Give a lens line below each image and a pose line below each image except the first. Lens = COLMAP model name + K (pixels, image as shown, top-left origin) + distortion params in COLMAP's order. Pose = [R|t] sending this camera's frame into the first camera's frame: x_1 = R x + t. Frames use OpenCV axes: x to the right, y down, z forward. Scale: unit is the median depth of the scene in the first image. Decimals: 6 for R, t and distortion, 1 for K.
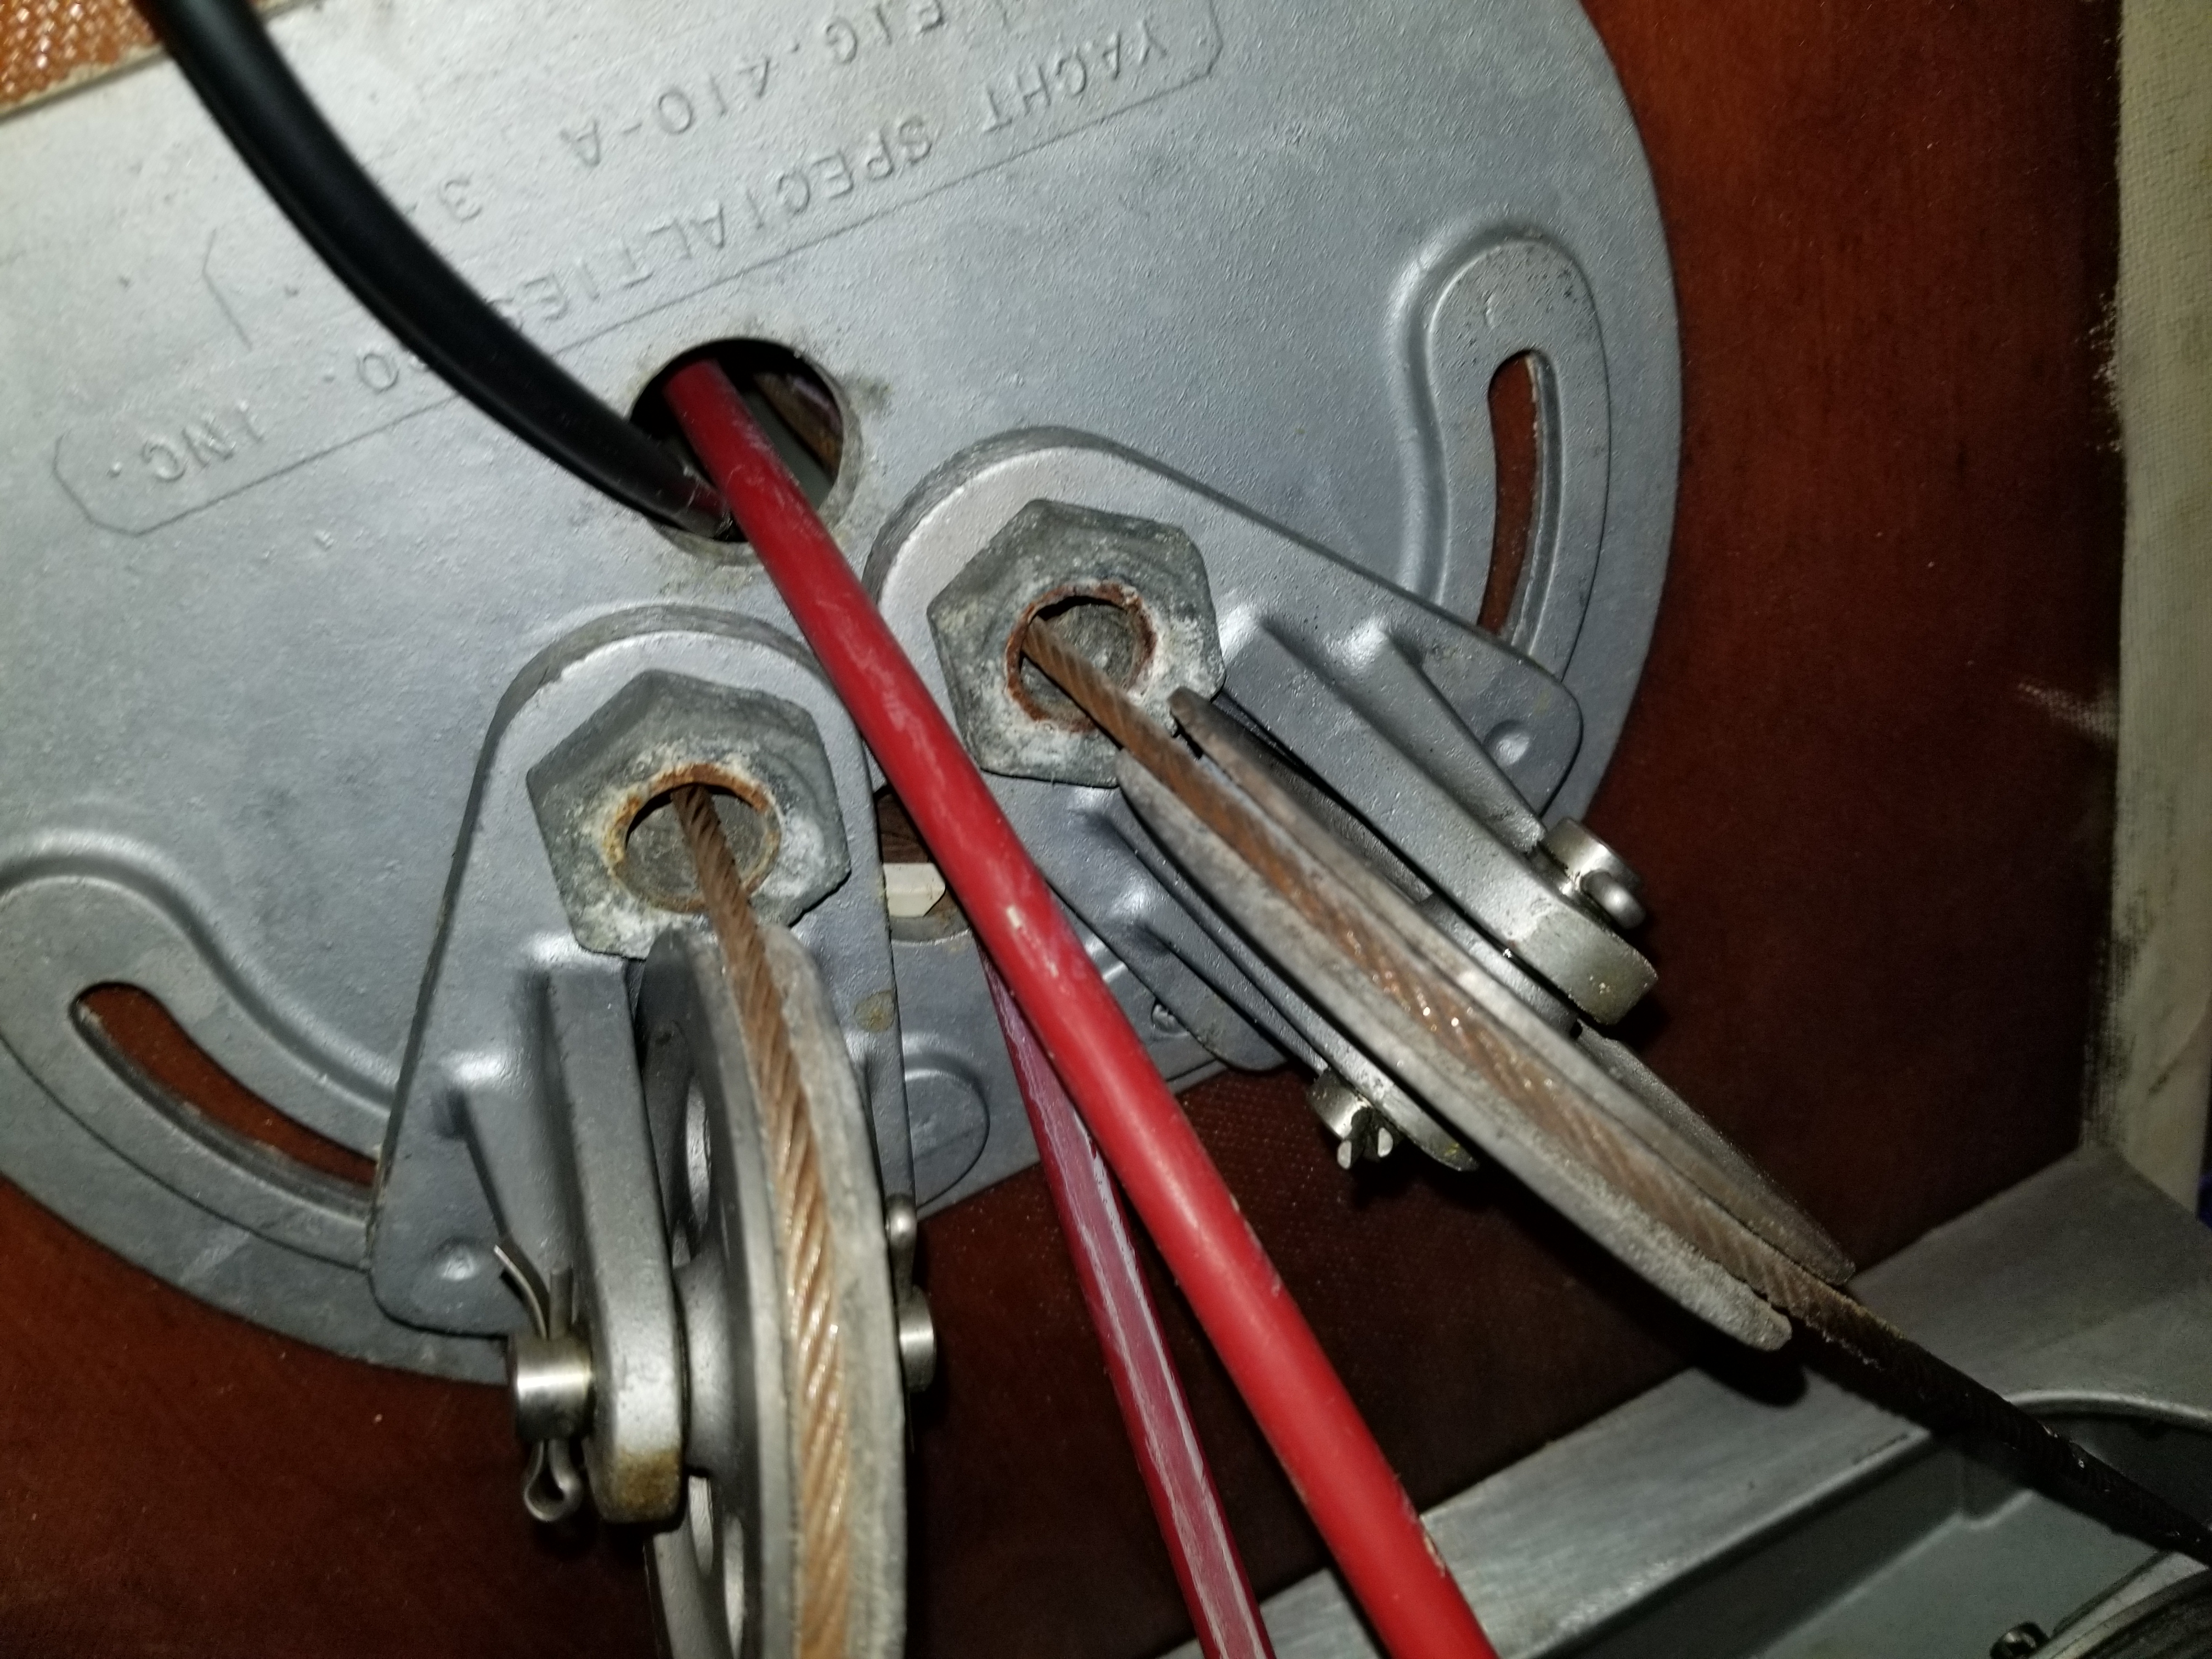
lens RADIAL K [[1864.8, 0, 1106.0], [0, 1864.8, 829.5], [0, 0, 1]] dist [0.061765, -0.129078]
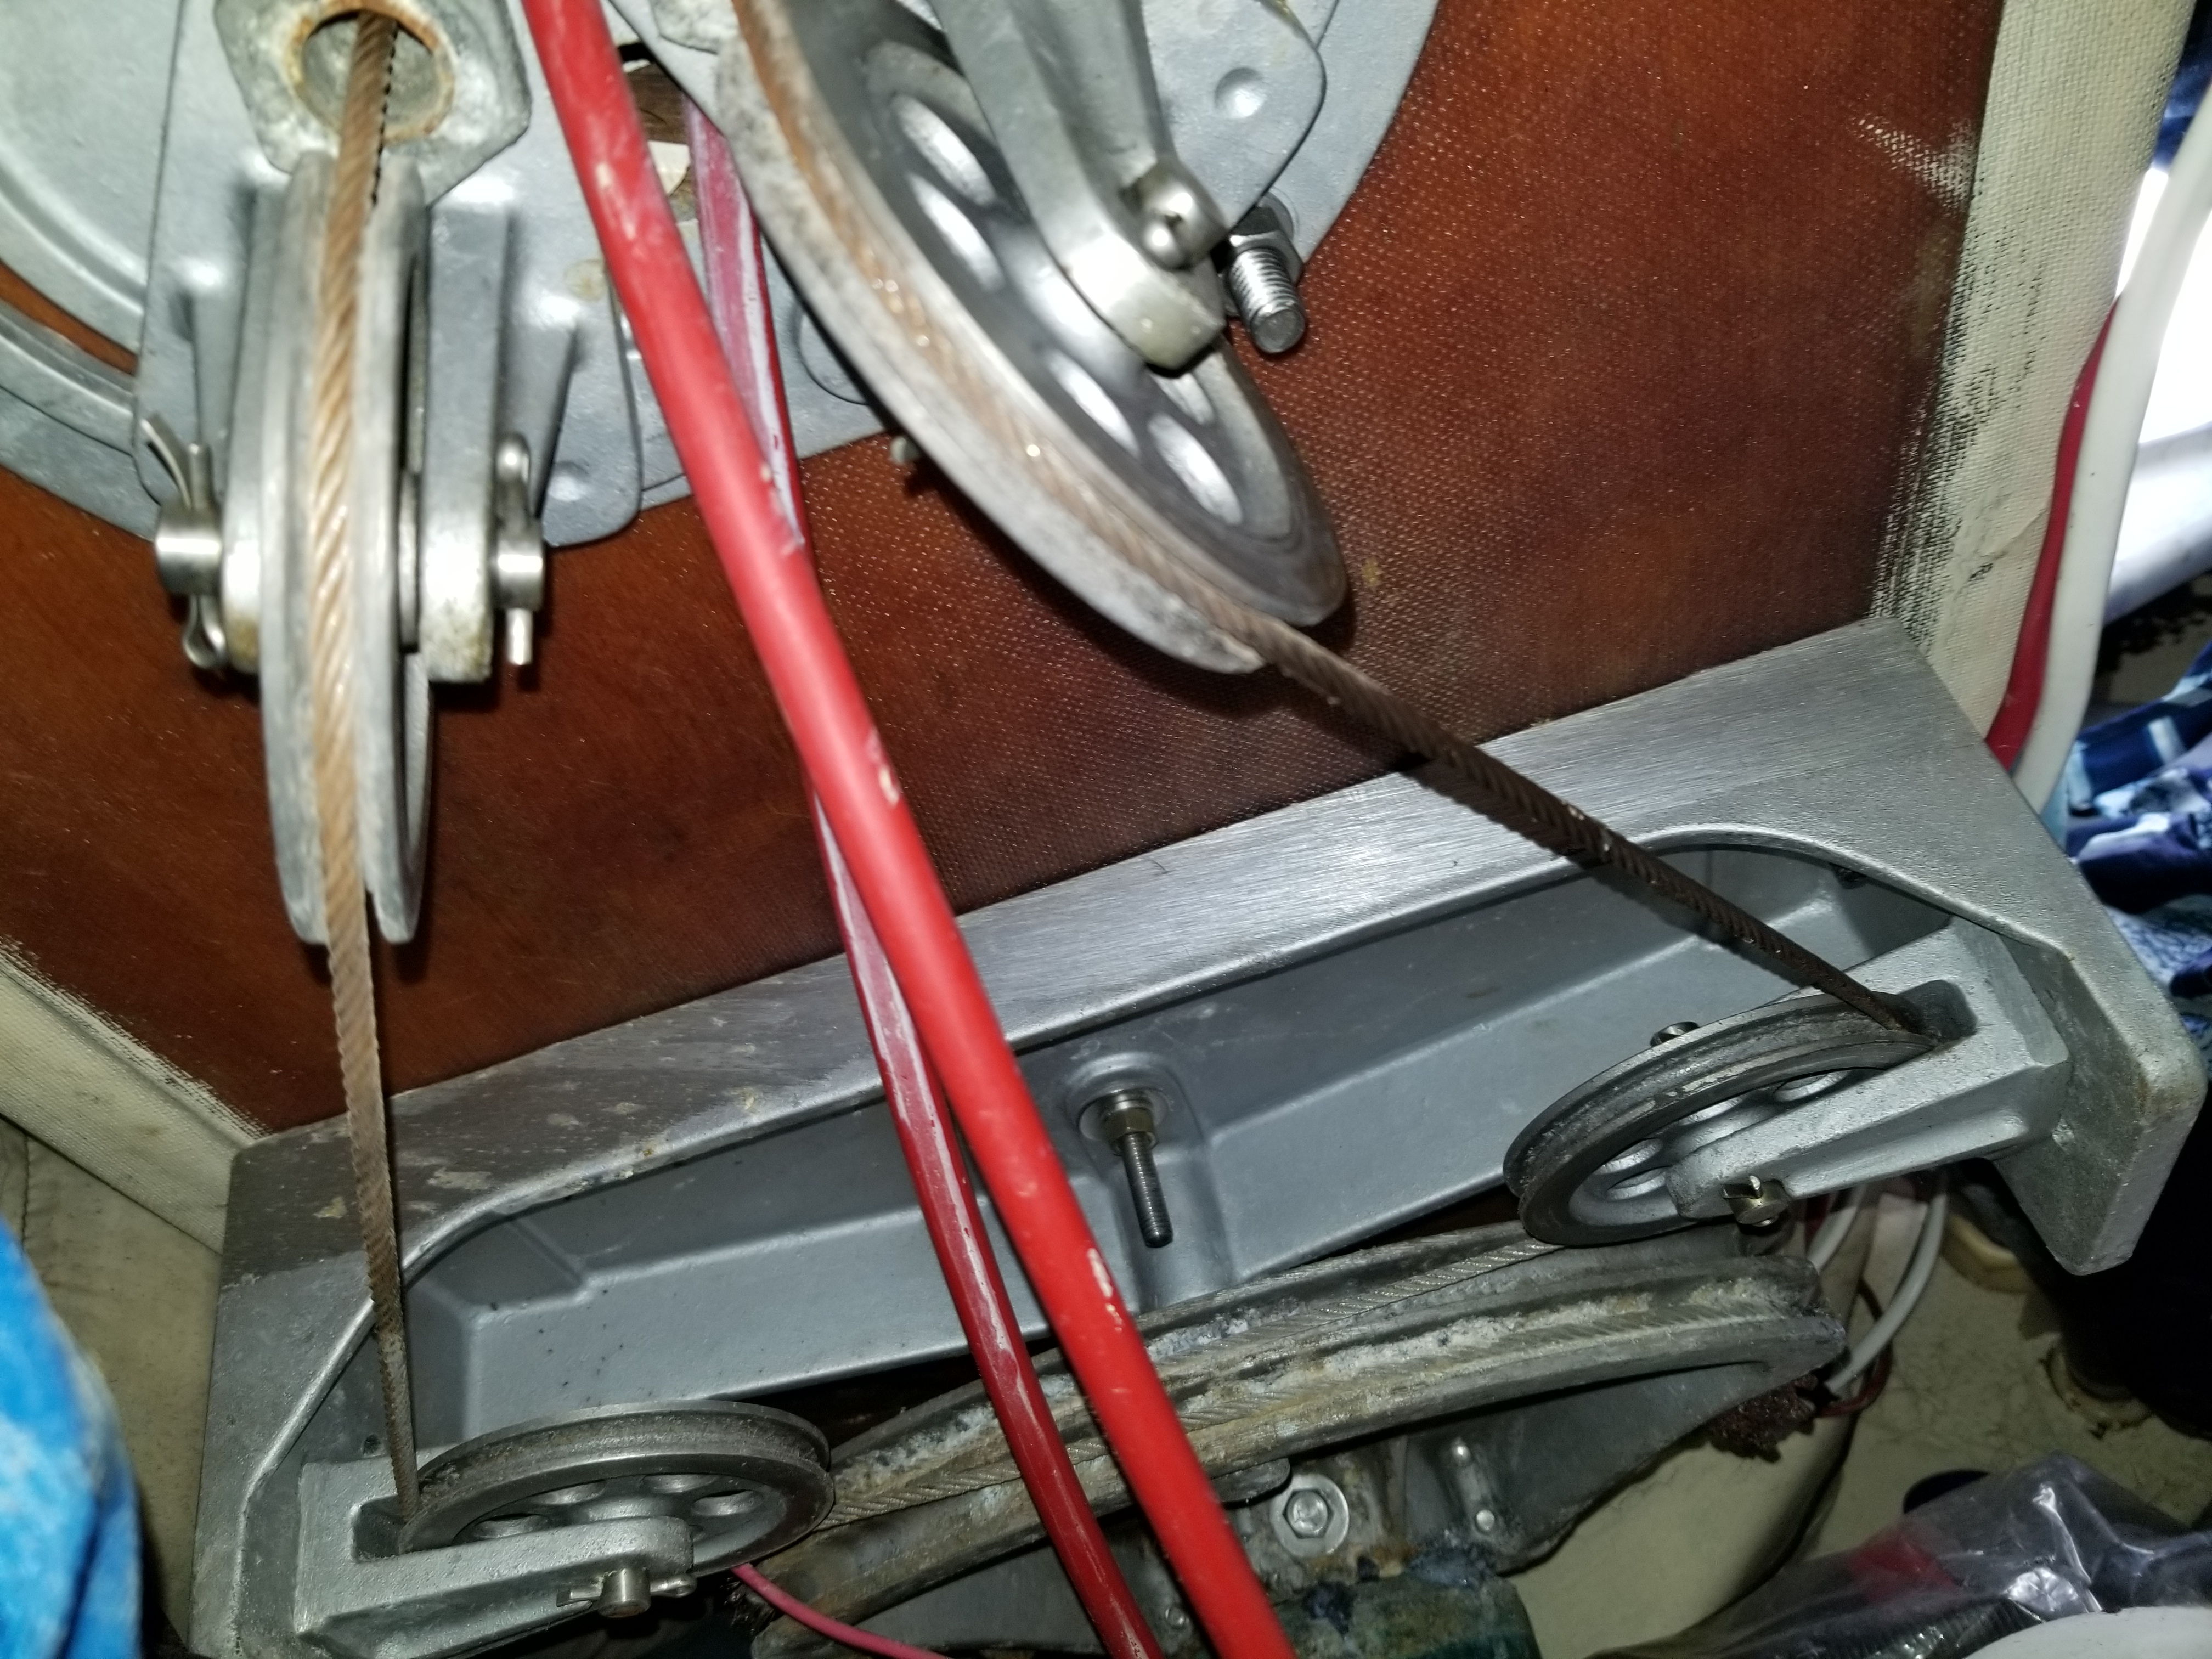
lens RADIAL K [[1864.8, 0, 1106.0], [0, 1864.8, 829.5], [0, 0, 1]] dist [0.061765, -0.129078]
pose [[0.988035, 0.150352, -0.034356, 0.253300], [-0.132248, 0.940552, 0.312845, 0.019776], [0.079351, -0.304558, 0.949183, -0.076646]]
